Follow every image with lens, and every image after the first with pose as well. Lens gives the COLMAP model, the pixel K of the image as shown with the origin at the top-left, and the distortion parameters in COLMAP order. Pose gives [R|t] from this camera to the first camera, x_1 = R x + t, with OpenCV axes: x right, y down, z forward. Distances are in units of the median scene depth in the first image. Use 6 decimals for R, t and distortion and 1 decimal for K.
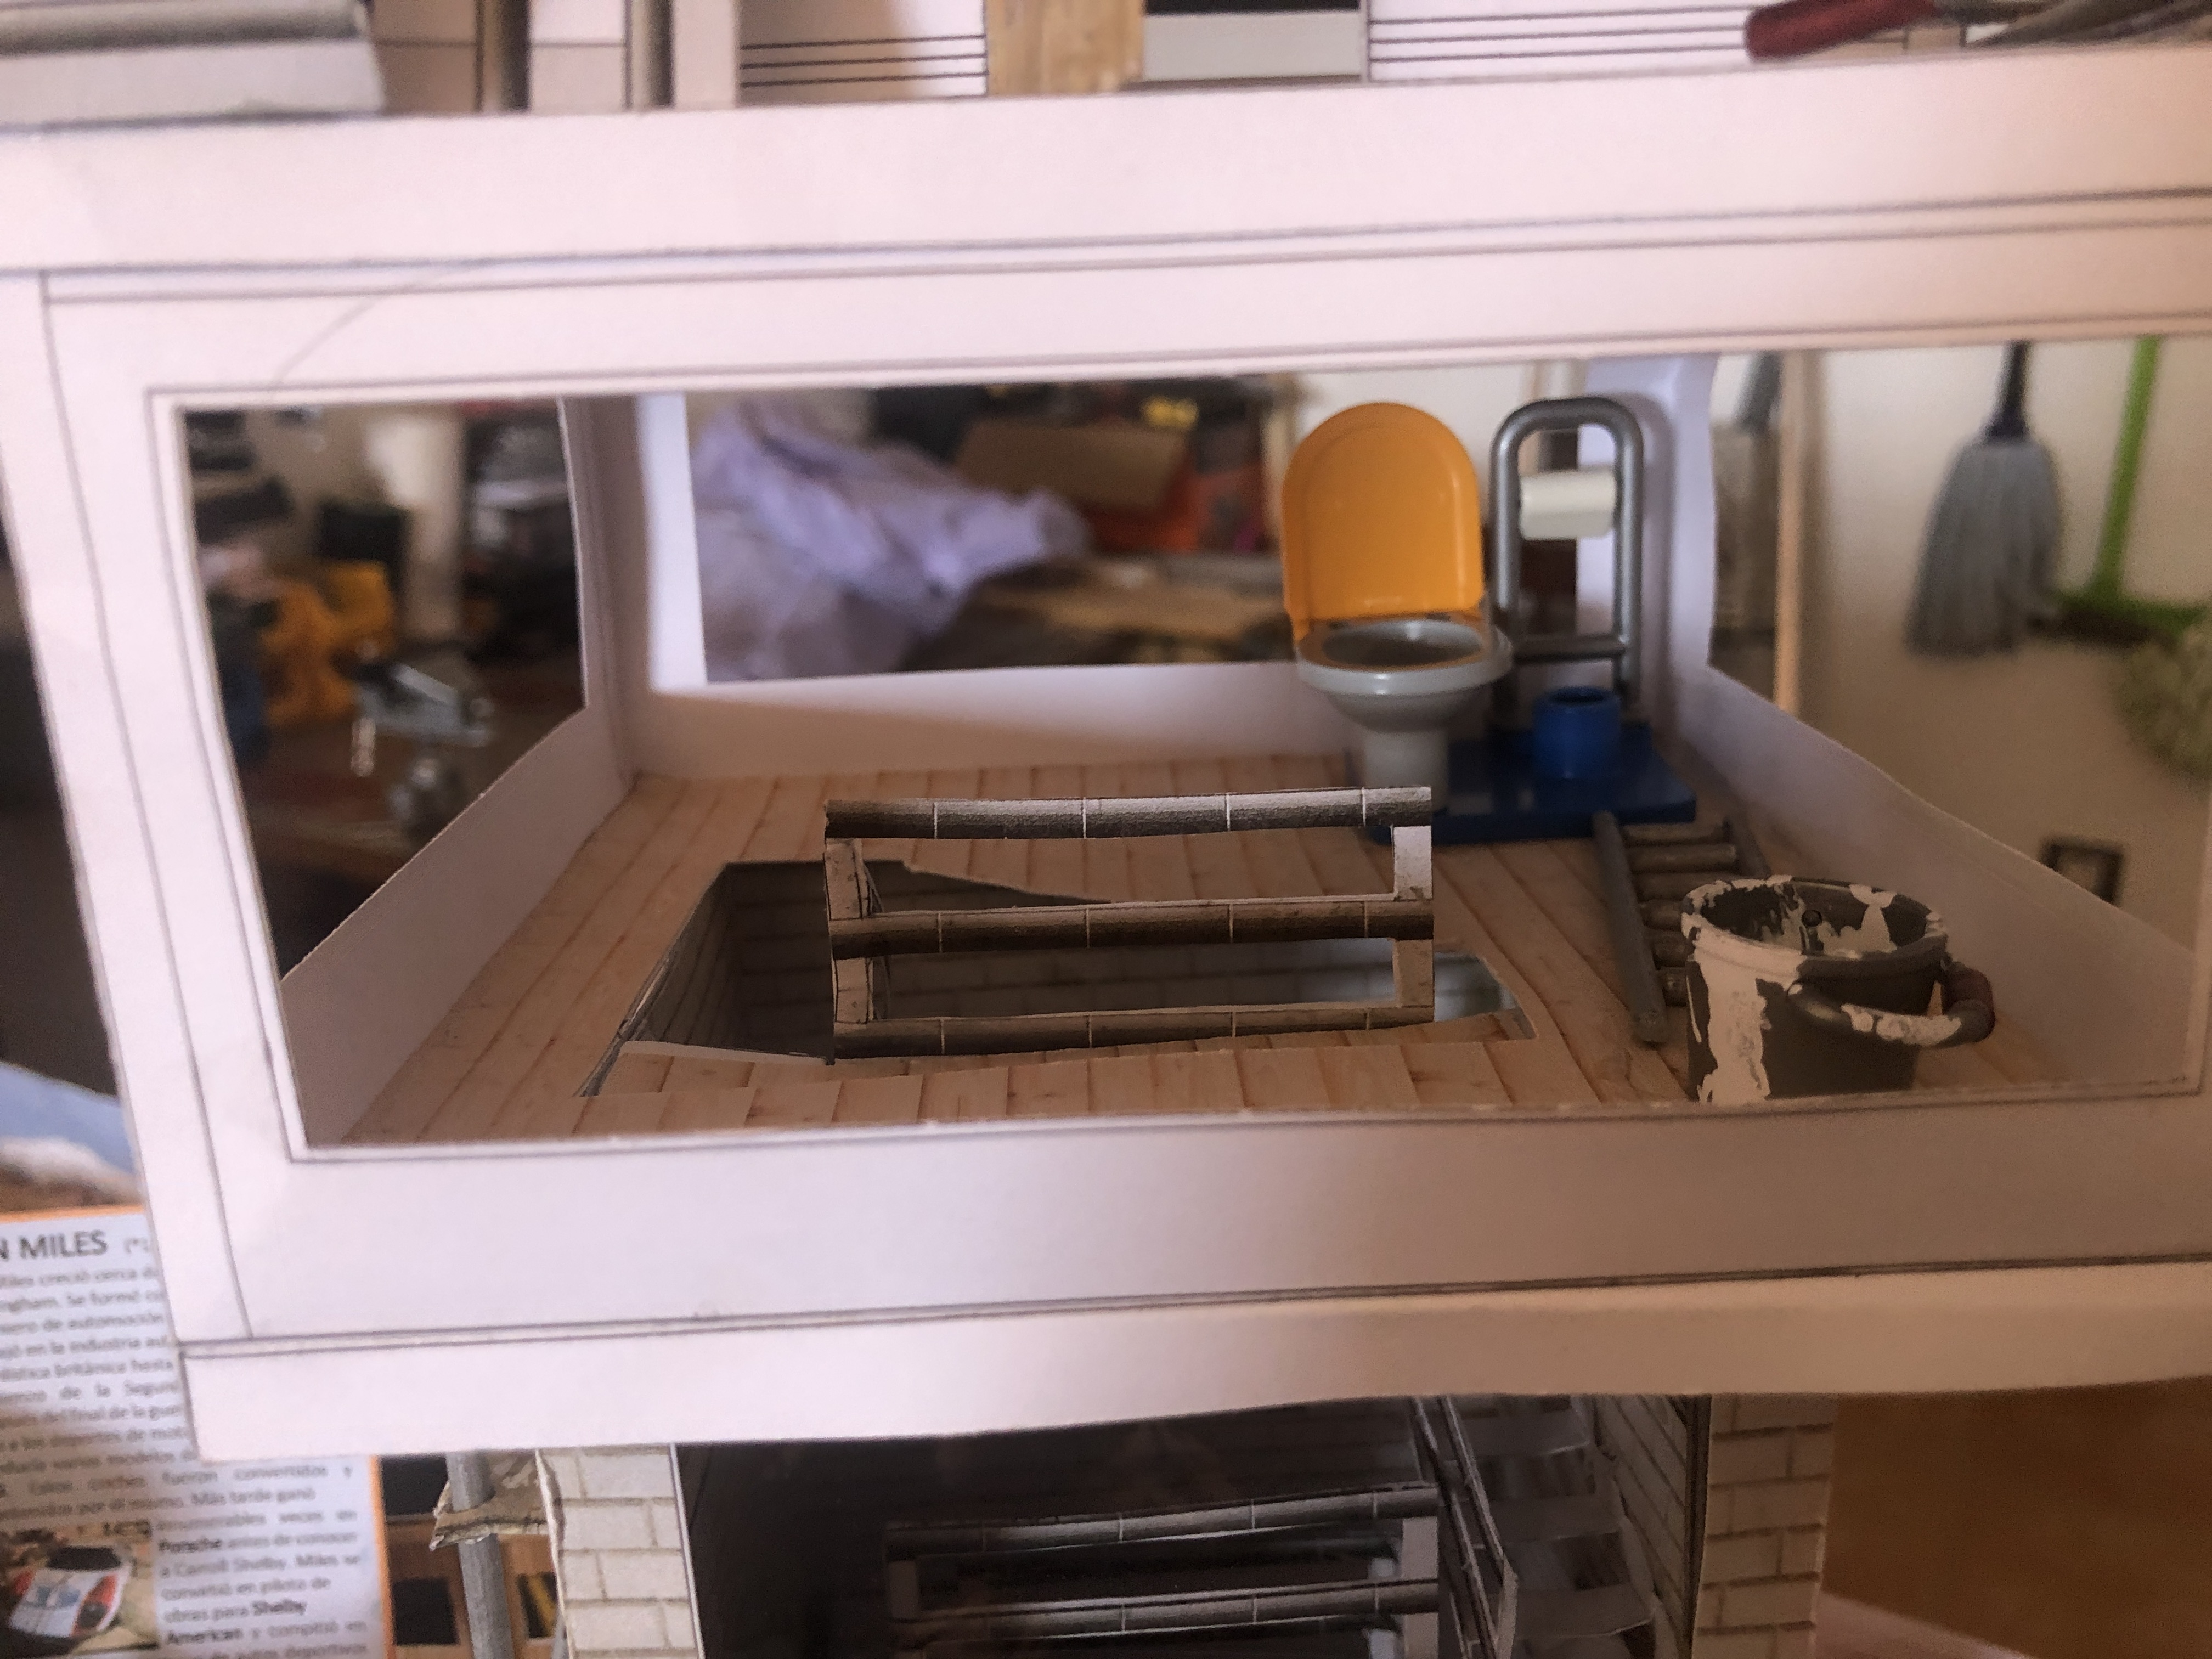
lens RADIAL K [[1897.4, 0, 1106.0], [0, 1897.4, 829.5], [0, 0, 1]] dist [-0.000425, -0.054743]
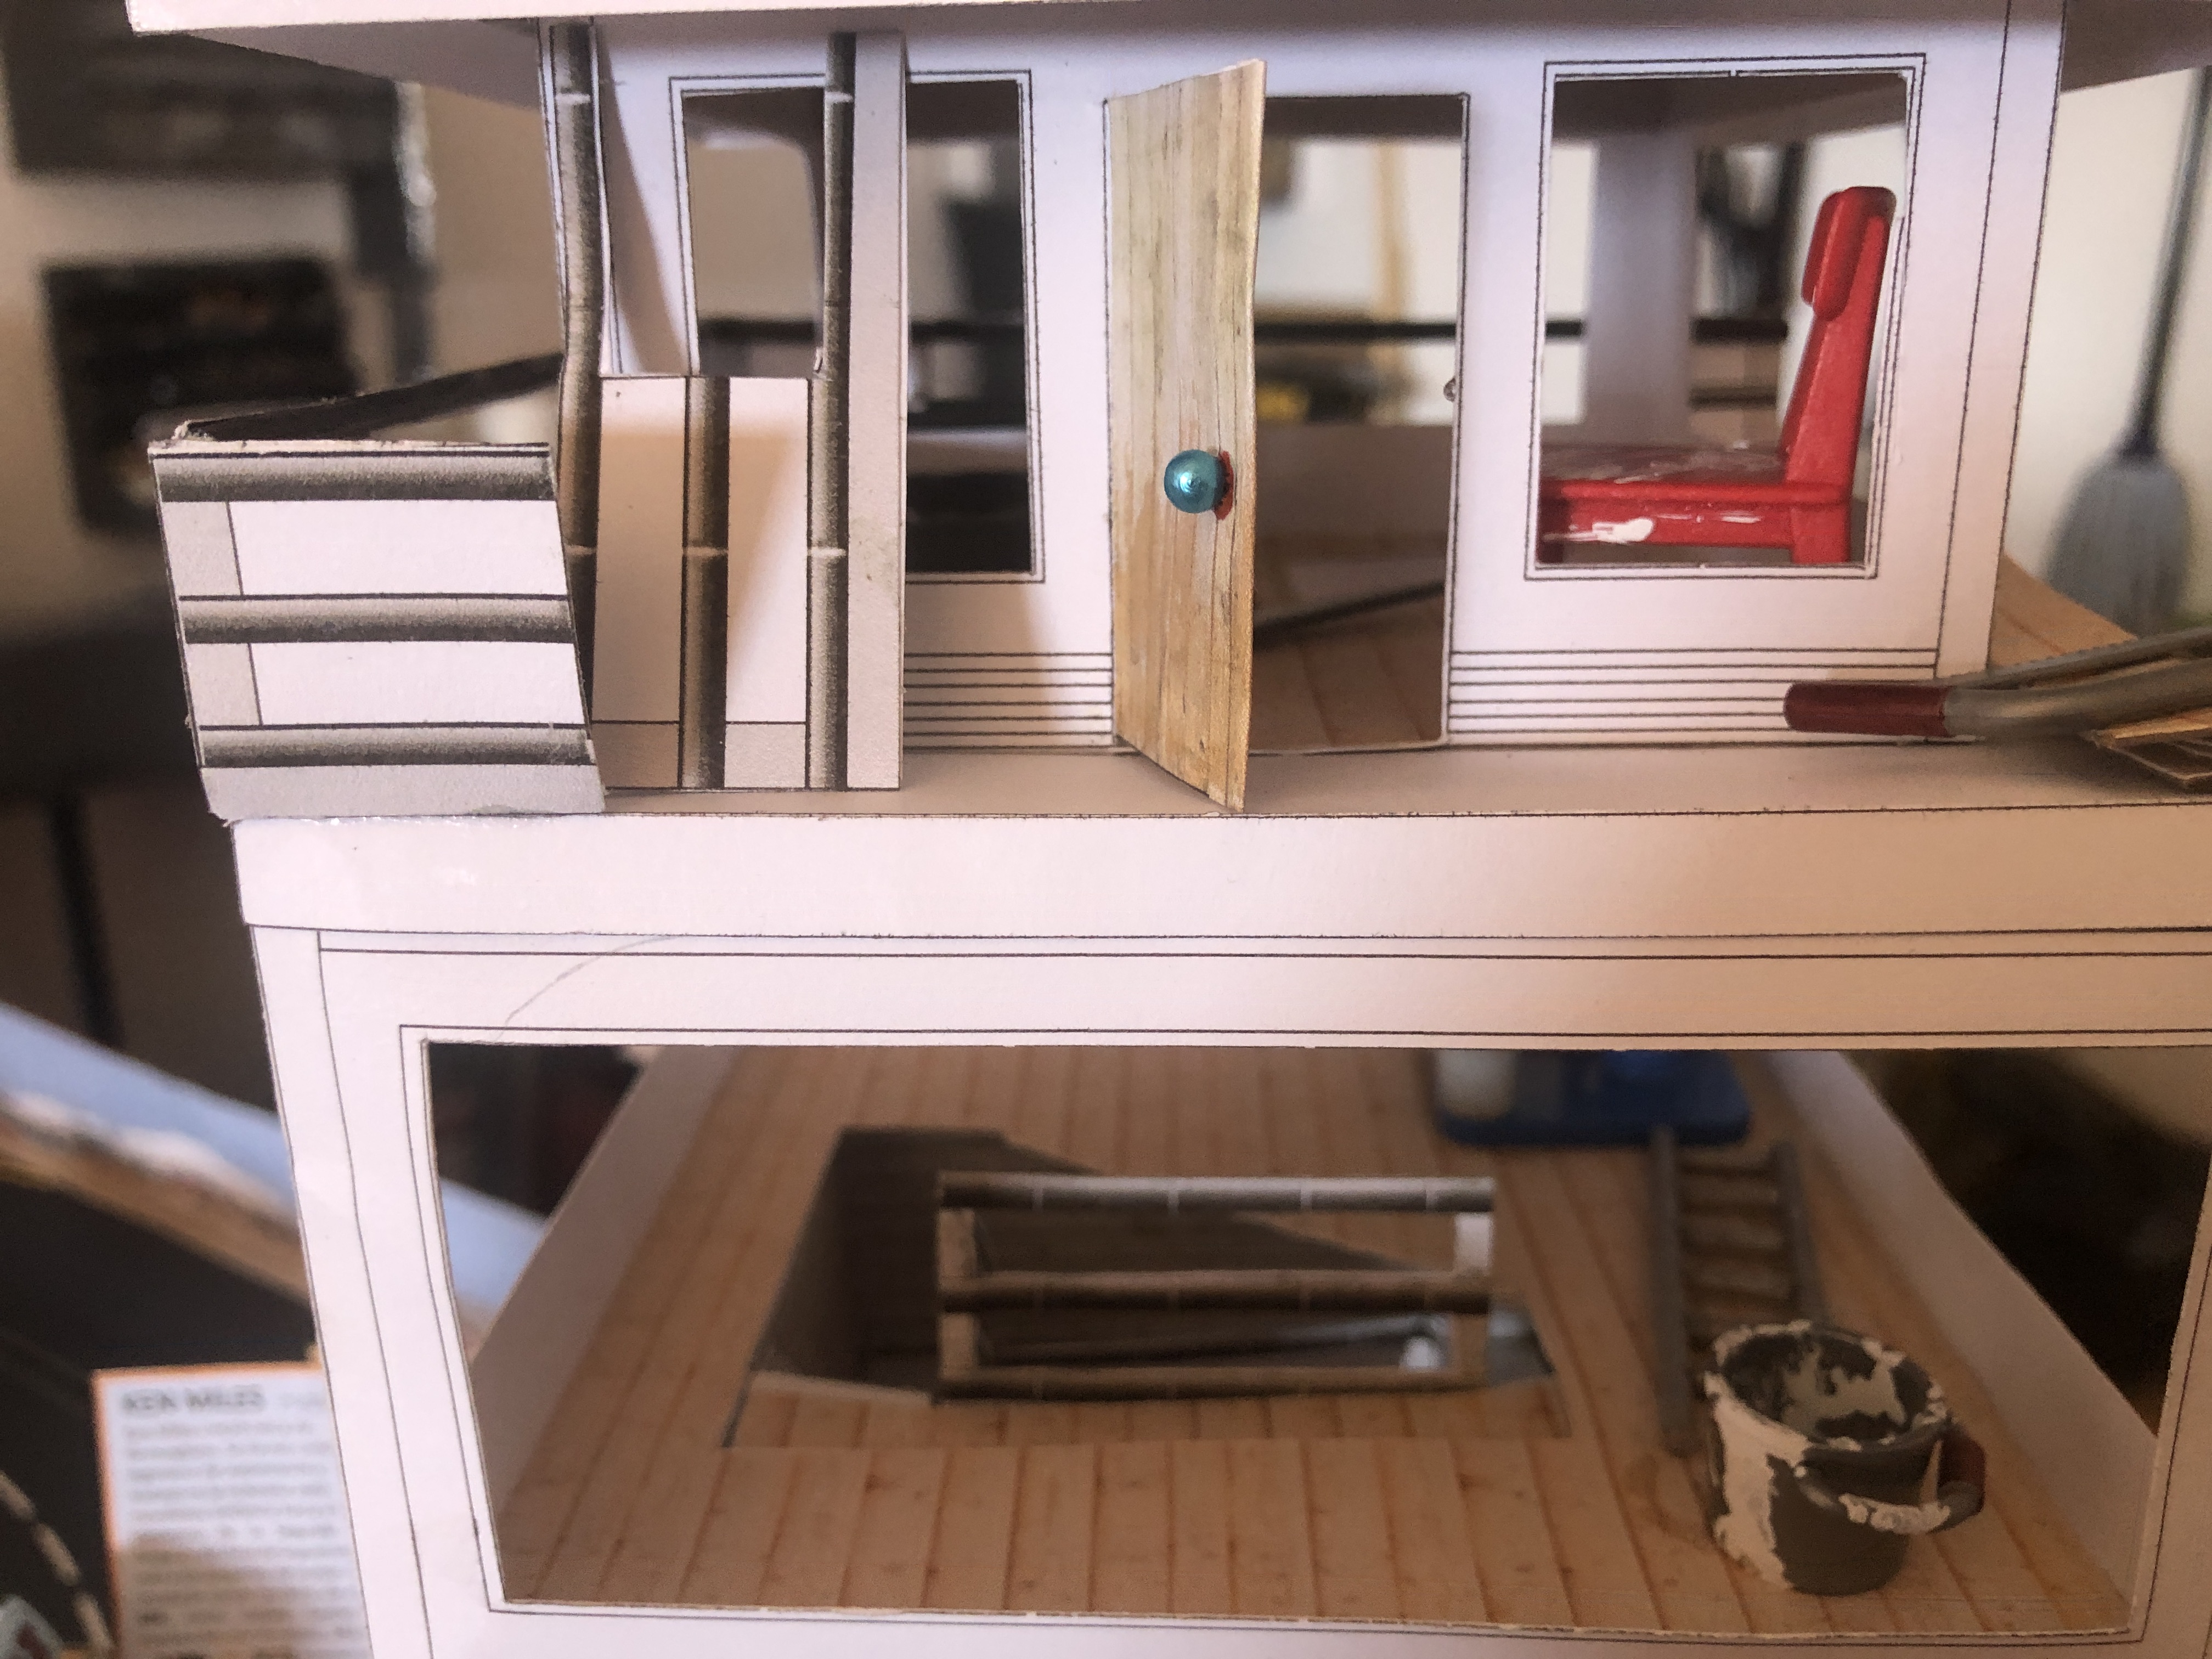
lens RADIAL K [[1897.4, 0, 1106.0], [0, 1897.4, 829.5], [0, 0, 1]] dist [-0.000425, -0.054743]
pose [[0.998000, 0.039564, -0.049312, -0.005602], [-0.039031, 0.999169, 0.011723, -0.275973], [0.049735, -0.009775, 0.998715, -0.125493]]
